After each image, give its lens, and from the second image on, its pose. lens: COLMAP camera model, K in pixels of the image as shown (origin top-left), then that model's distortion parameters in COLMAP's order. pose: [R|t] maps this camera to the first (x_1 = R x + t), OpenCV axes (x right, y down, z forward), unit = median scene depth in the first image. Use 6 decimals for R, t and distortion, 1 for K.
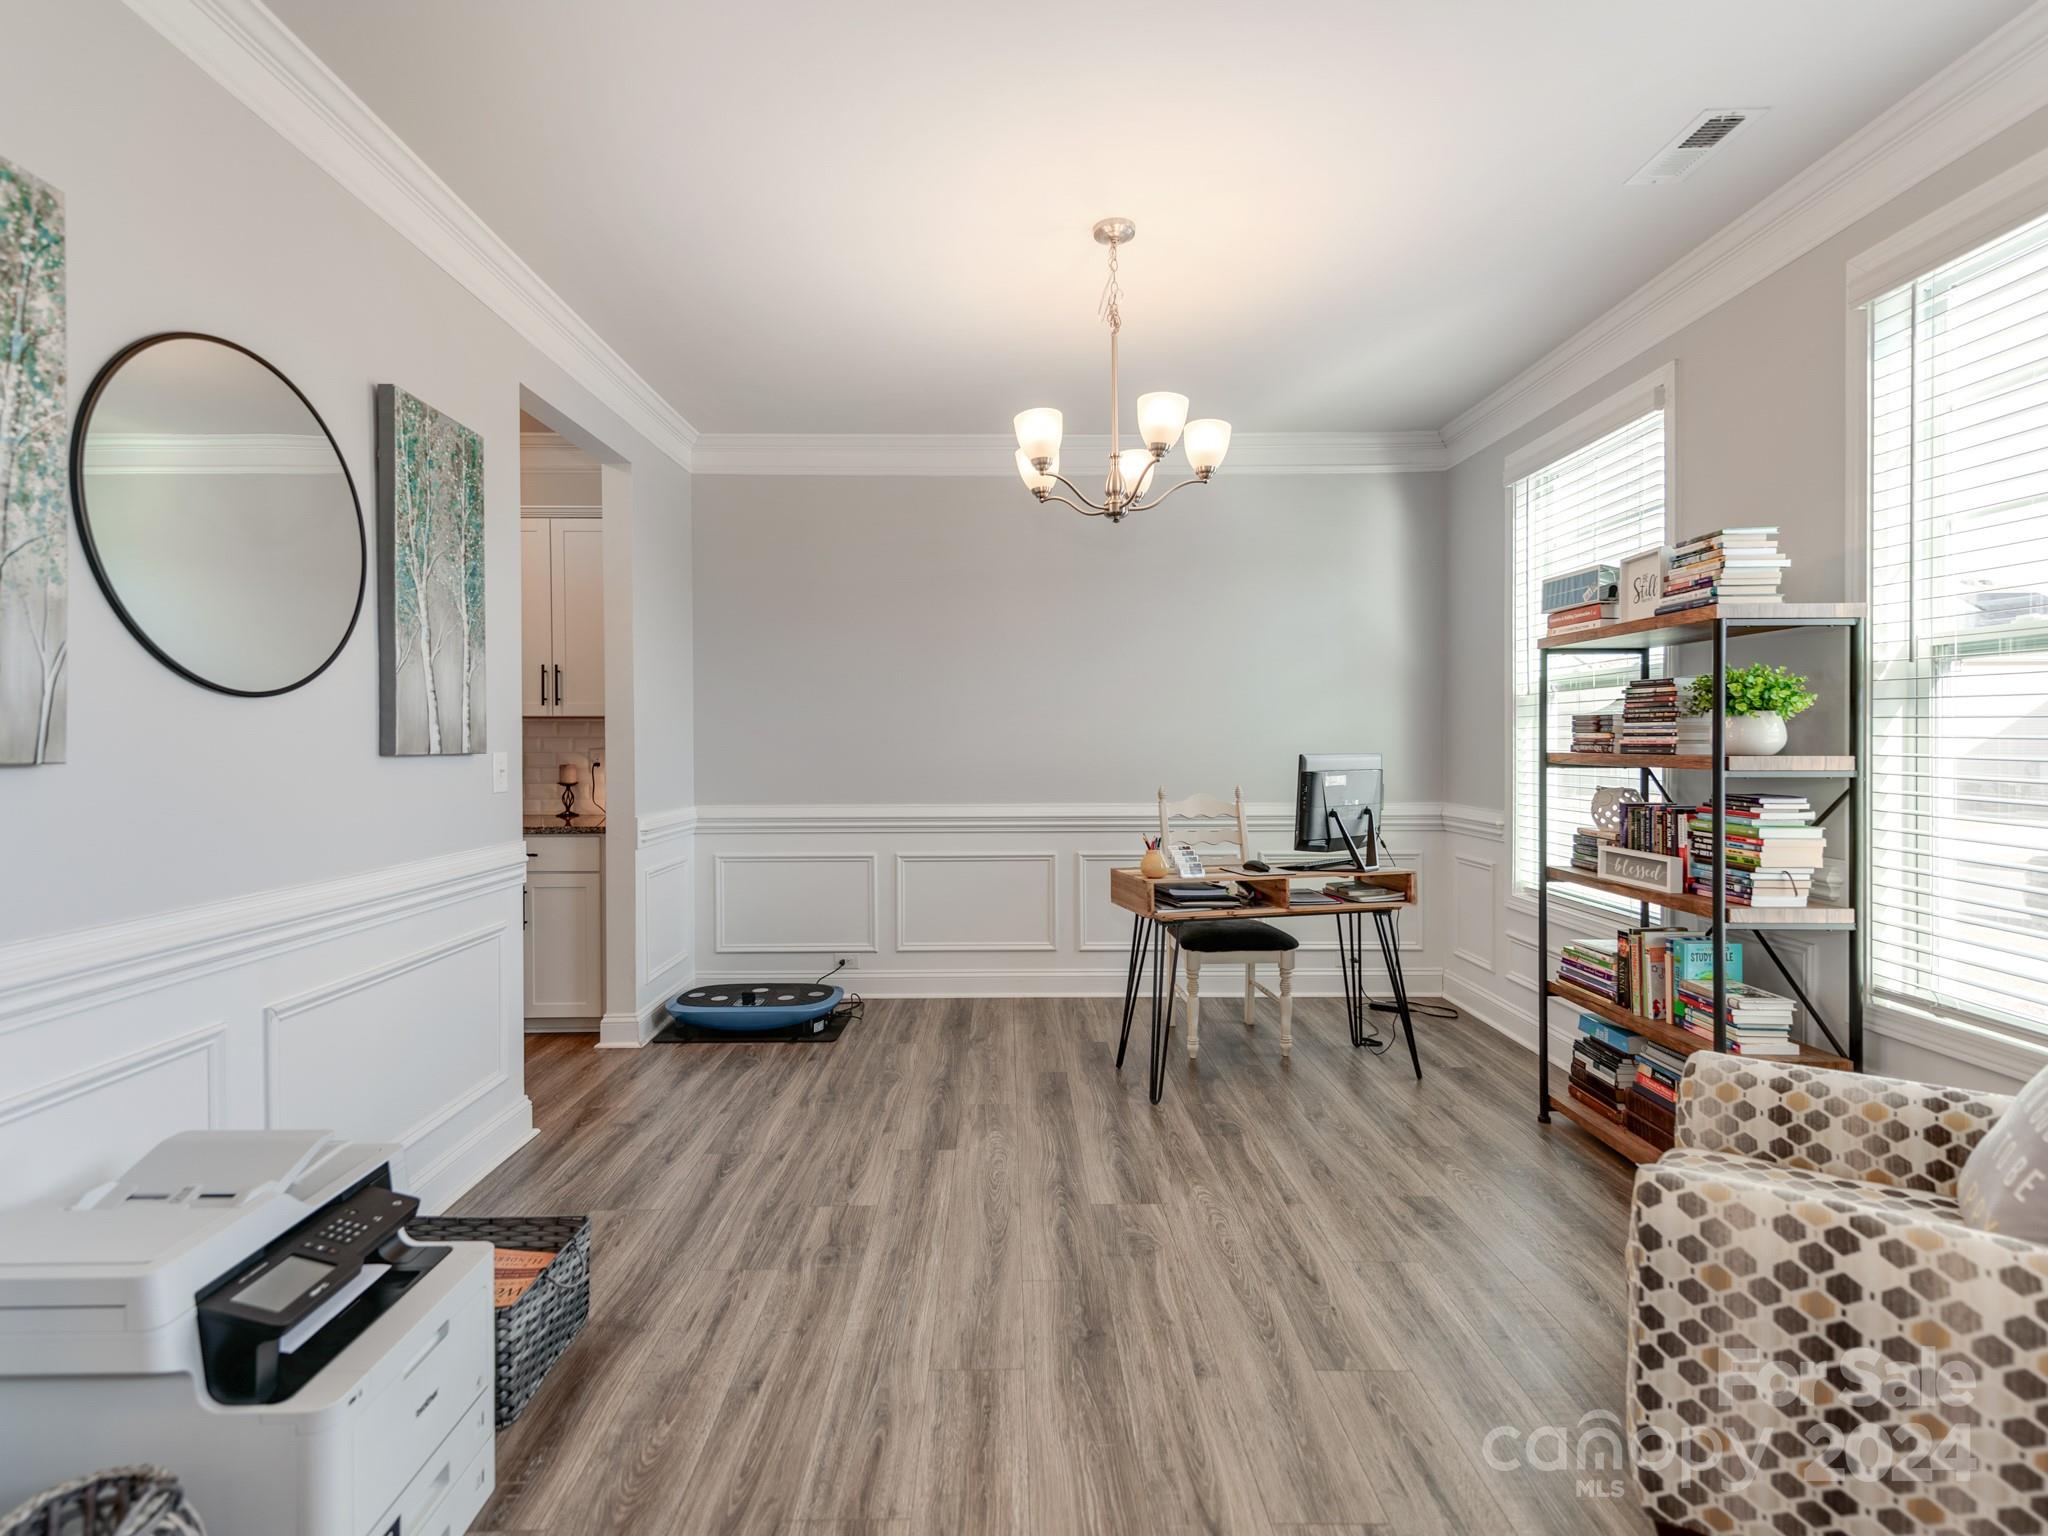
lens RADIAL K [[950.3, 0, 1017.7], [0, 950.3, 747.1], [0, 0, 1]] dist [0.022148, -0.006185]
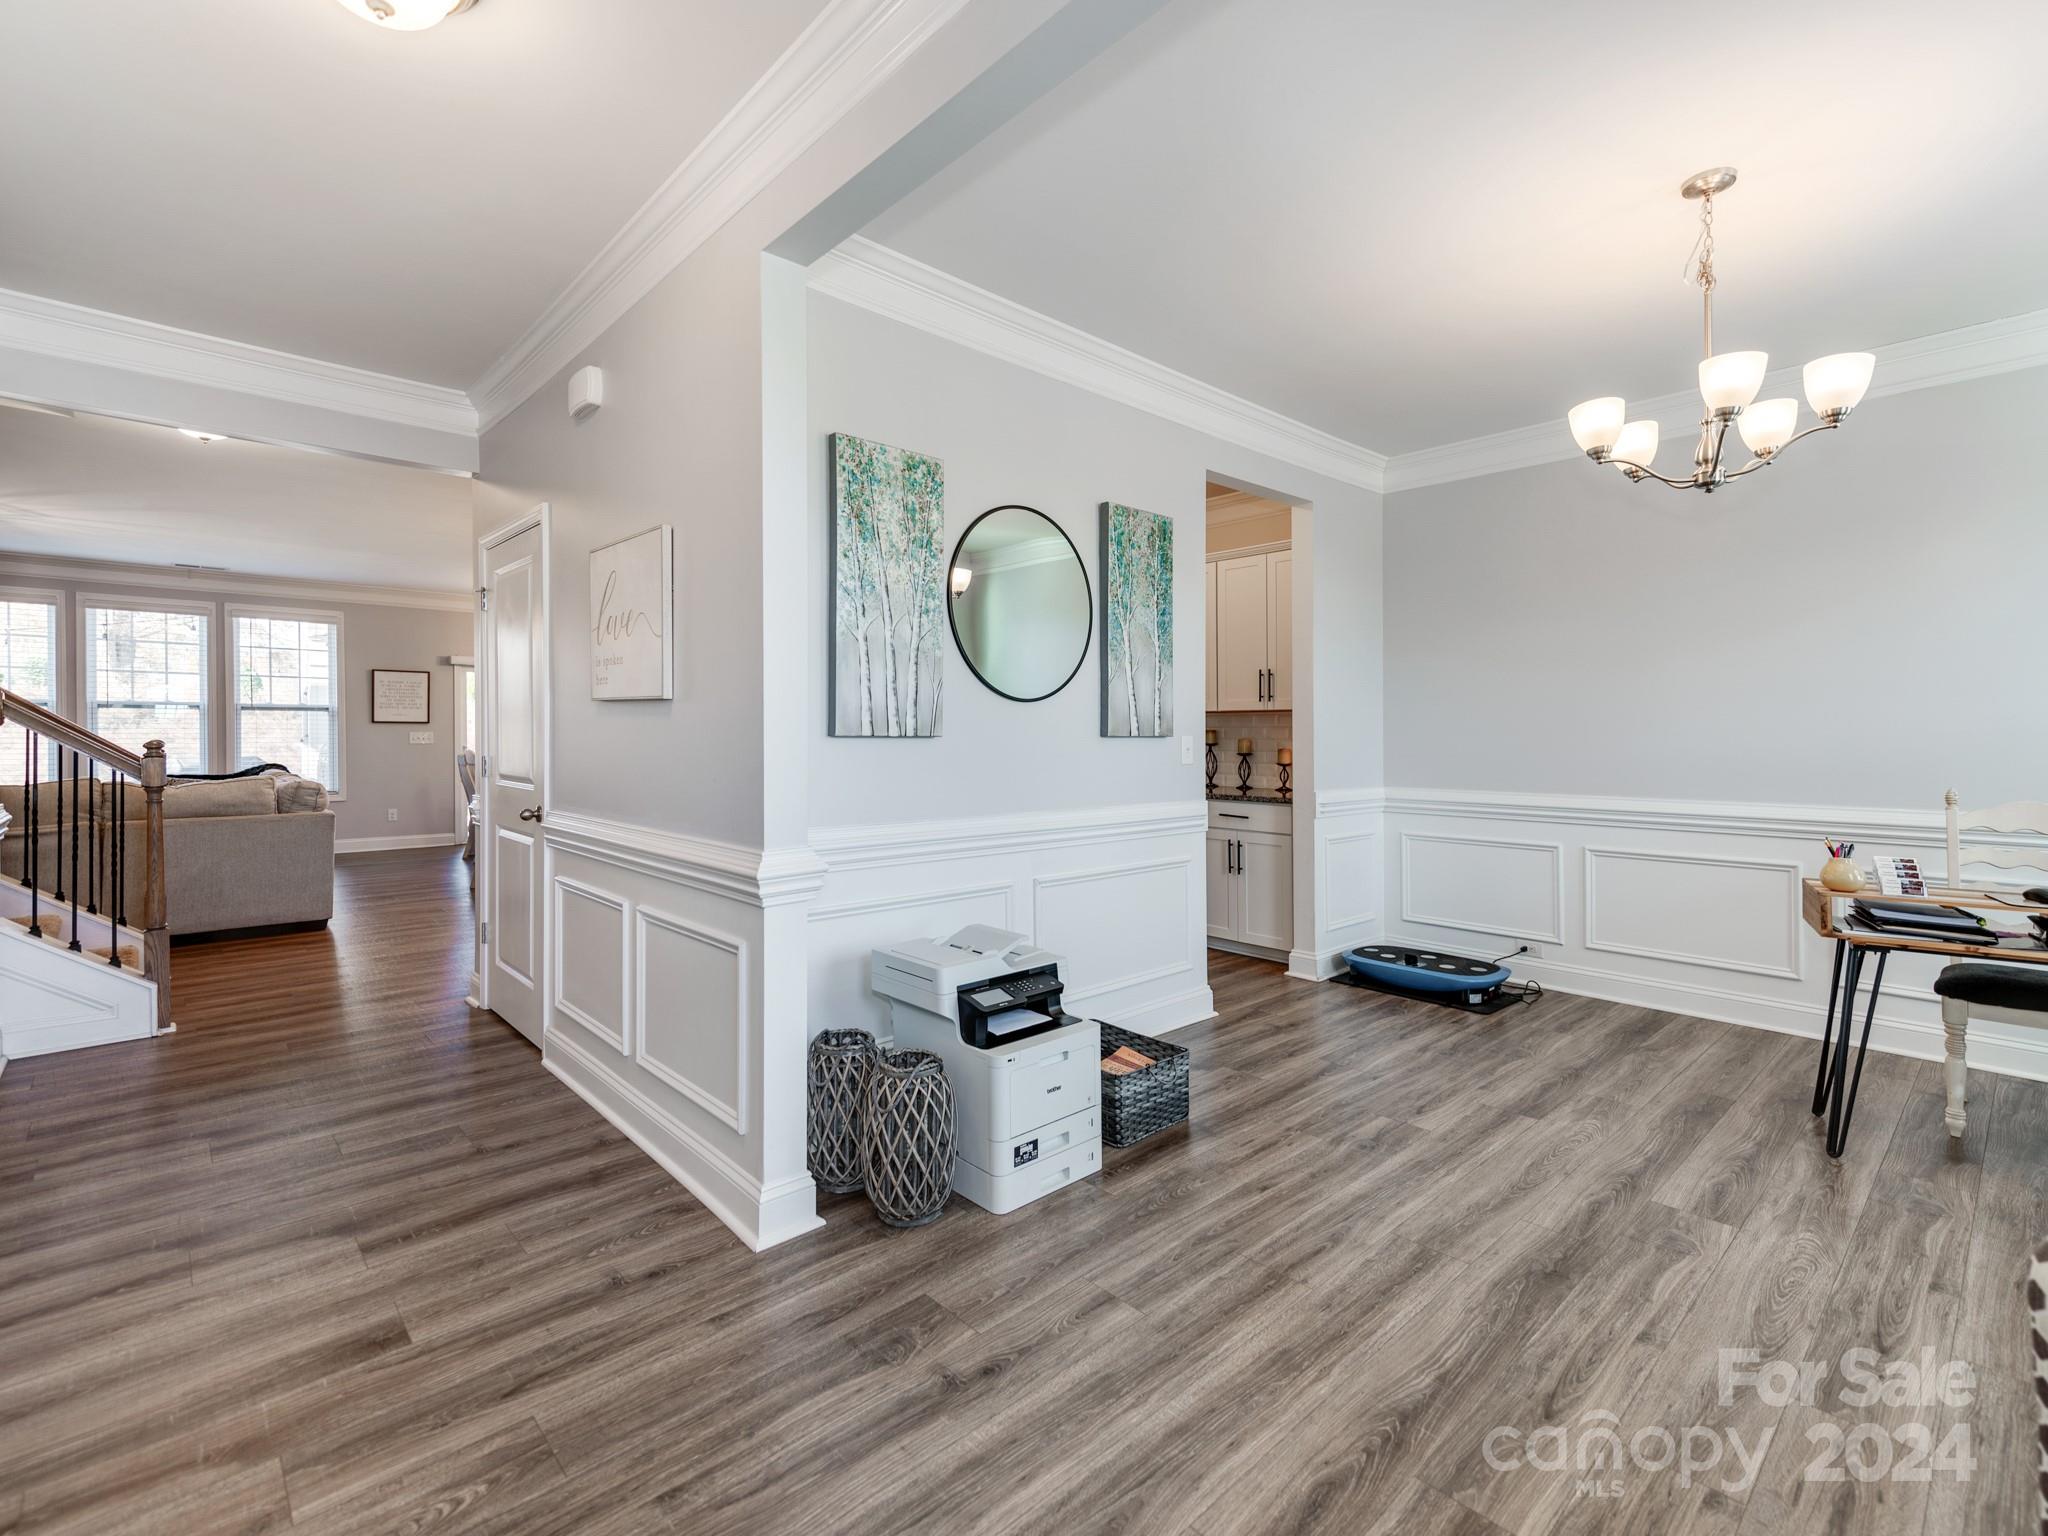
lens RADIAL K [[918.9, 0, 1009.6], [0, 918.9, 743.5], [0, 0, 1]] dist [0.020218, -0.000227]
pose [[0.672874, 0.011846, -0.739662, 0.317091], [-0.008274, 0.999930, 0.008488, 0.007683], [0.739711, 0.000409, 0.672925, -0.120536]]
